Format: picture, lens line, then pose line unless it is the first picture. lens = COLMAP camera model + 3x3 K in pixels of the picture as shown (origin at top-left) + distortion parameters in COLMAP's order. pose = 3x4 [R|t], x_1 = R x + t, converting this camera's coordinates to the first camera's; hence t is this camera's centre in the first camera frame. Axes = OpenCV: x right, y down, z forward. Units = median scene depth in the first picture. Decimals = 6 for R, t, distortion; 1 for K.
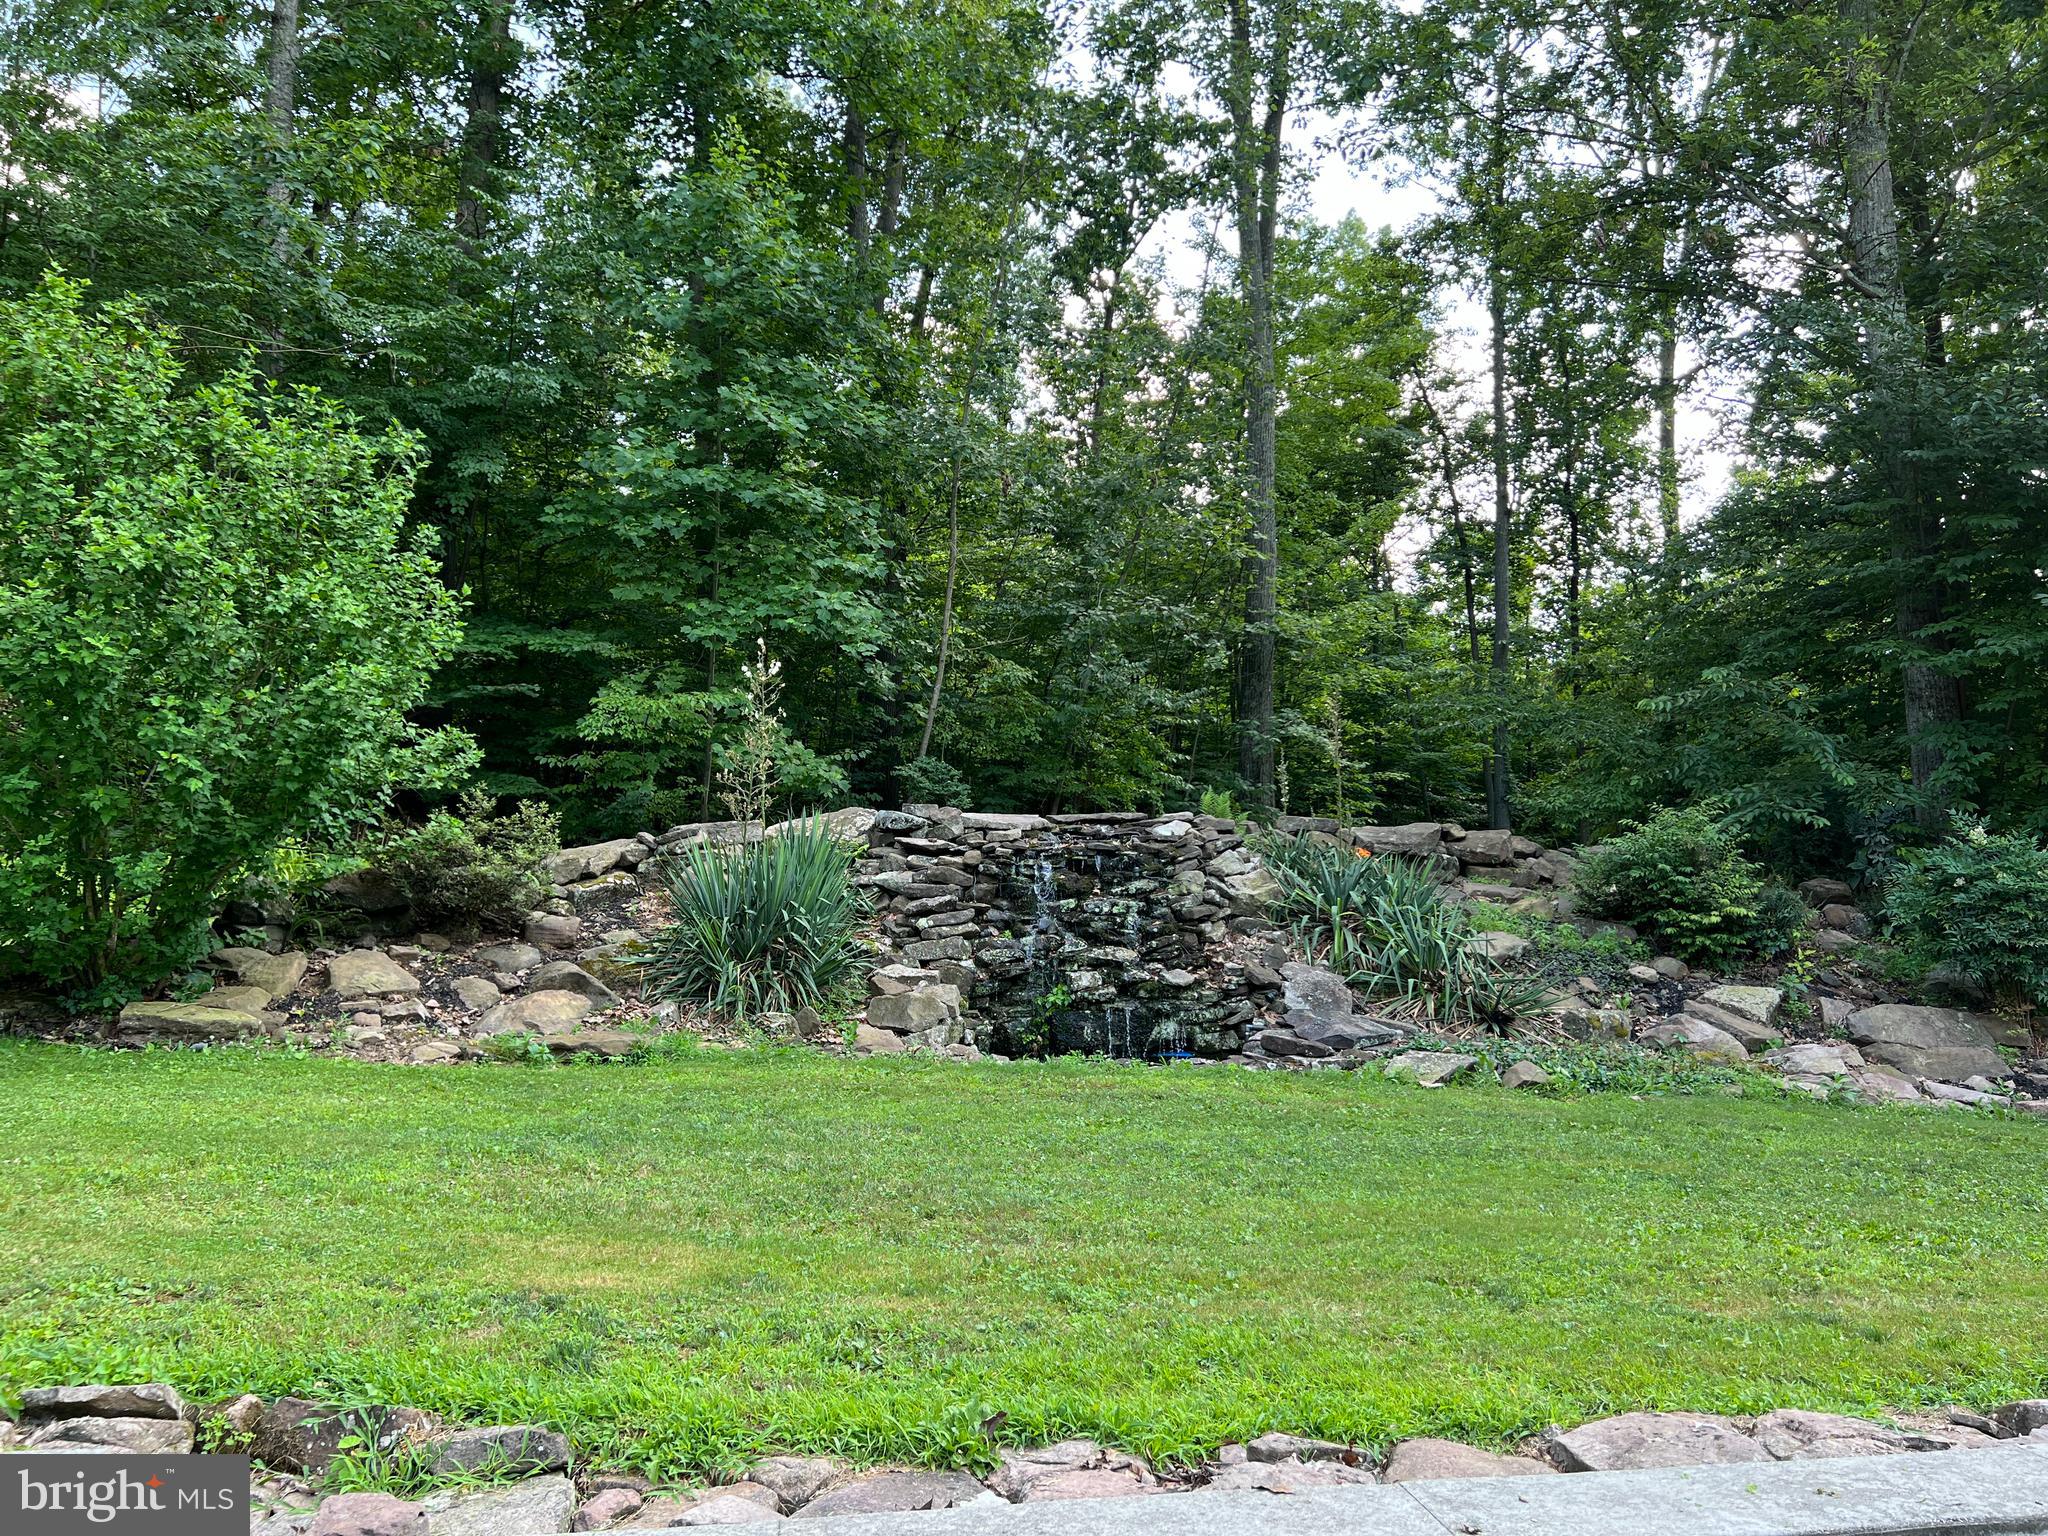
lens RADIAL K [[1530.1, 0, 1024.0], [0, 1530.1, 768.0], [0, 0, 1]] dist [0.011710, -0.000583]
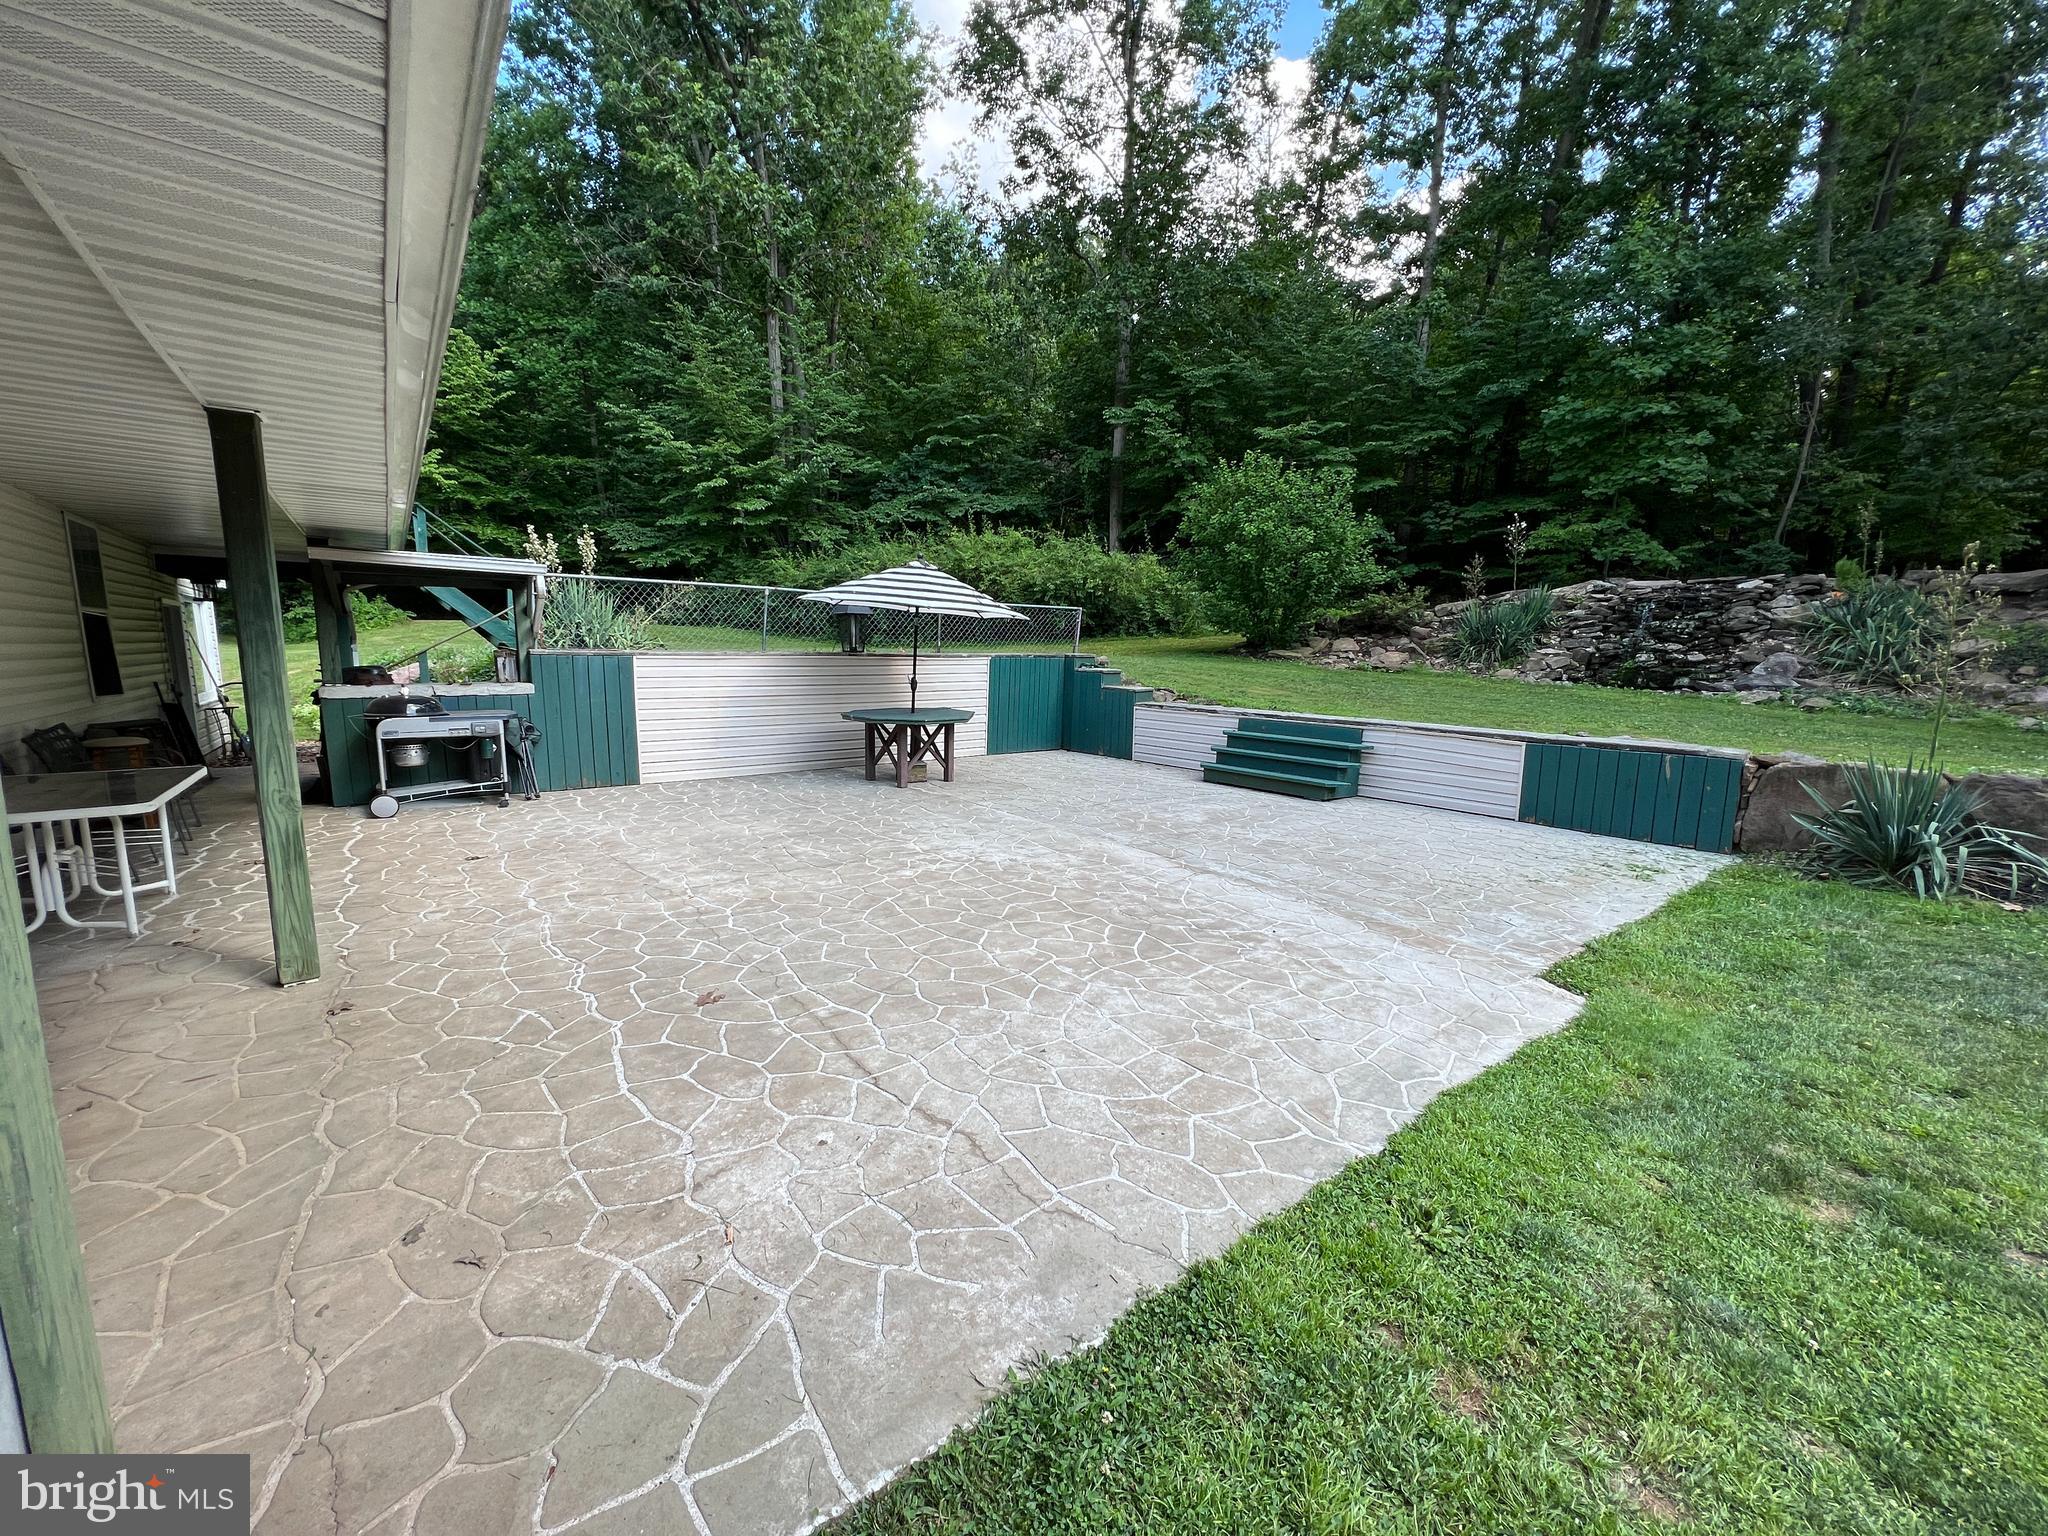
lens RADIAL K [[807.1, 0, 1024.0], [0, 807.1, 768.0], [0, 0, 1]] dist [-0.001556, 0.000037]
pose [[0.489241, 0.149069, -0.859315, 0.621793], [0.073613, 0.974711, 0.210998, -0.019365], [0.869036, -0.166486, 0.465895, -0.358216]]
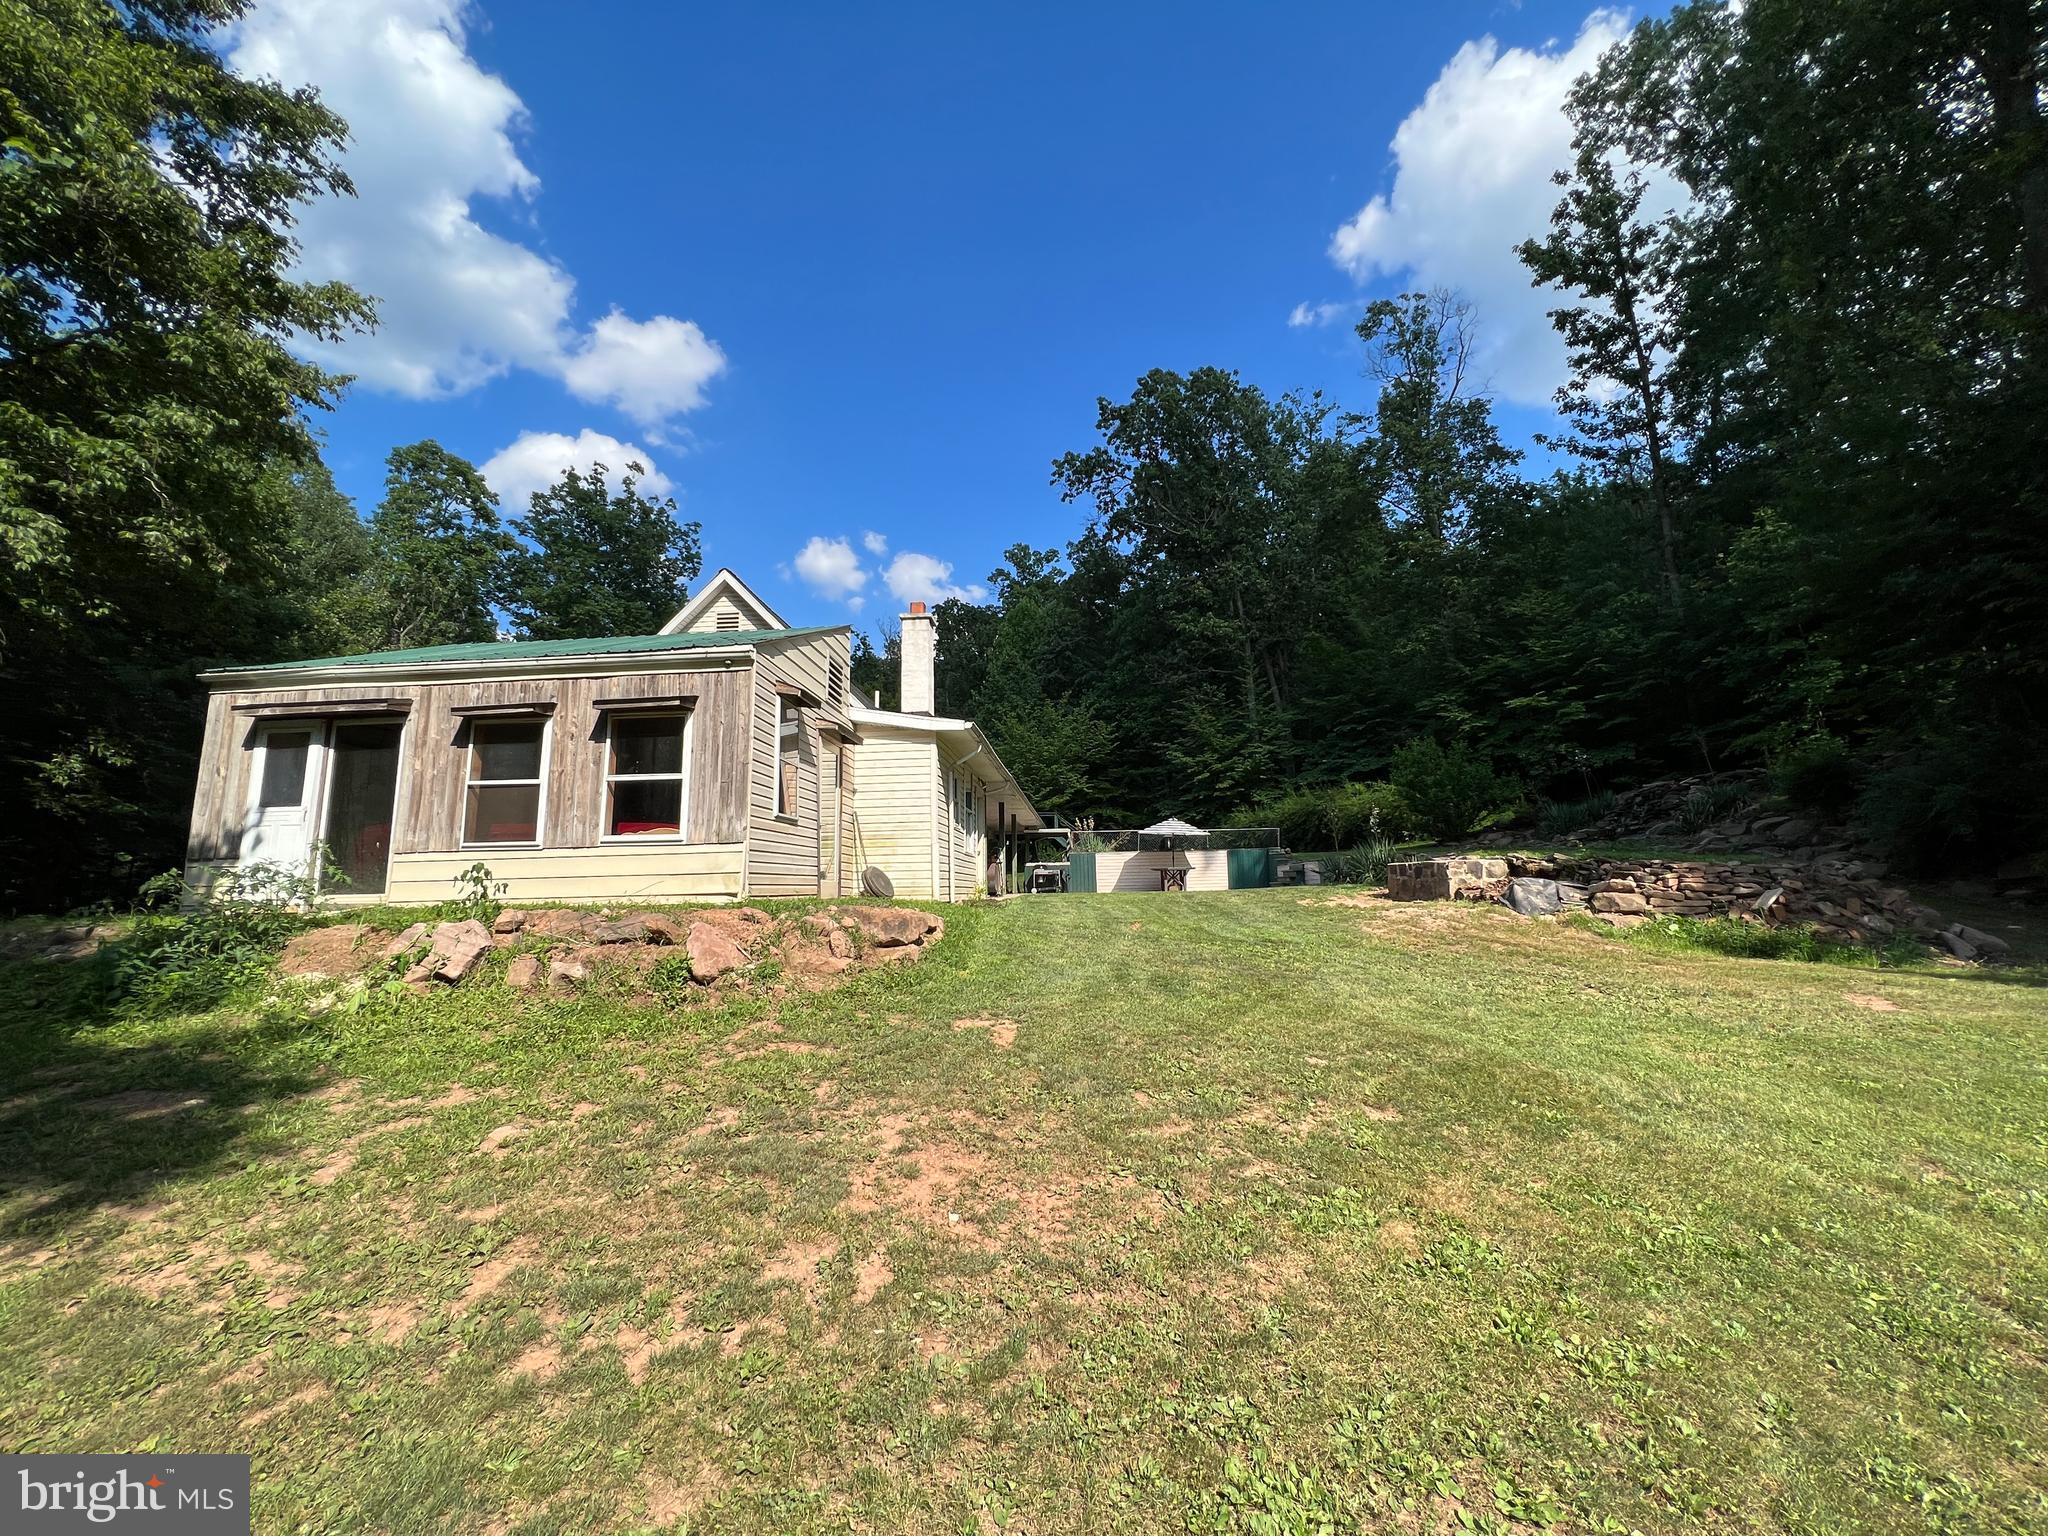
lens RADIAL K [[817.7, 0, 1024.0], [0, 817.7, 768.0], [0, 0, 1]] dist [-0.004562, 0.000095]
pose [[-0.224118, -0.127432, -0.966195, 2.283786], [0.131746, 0.978352, -0.159595, 0.115257], [0.965616, -0.163060, -0.202478, 0.009300]]
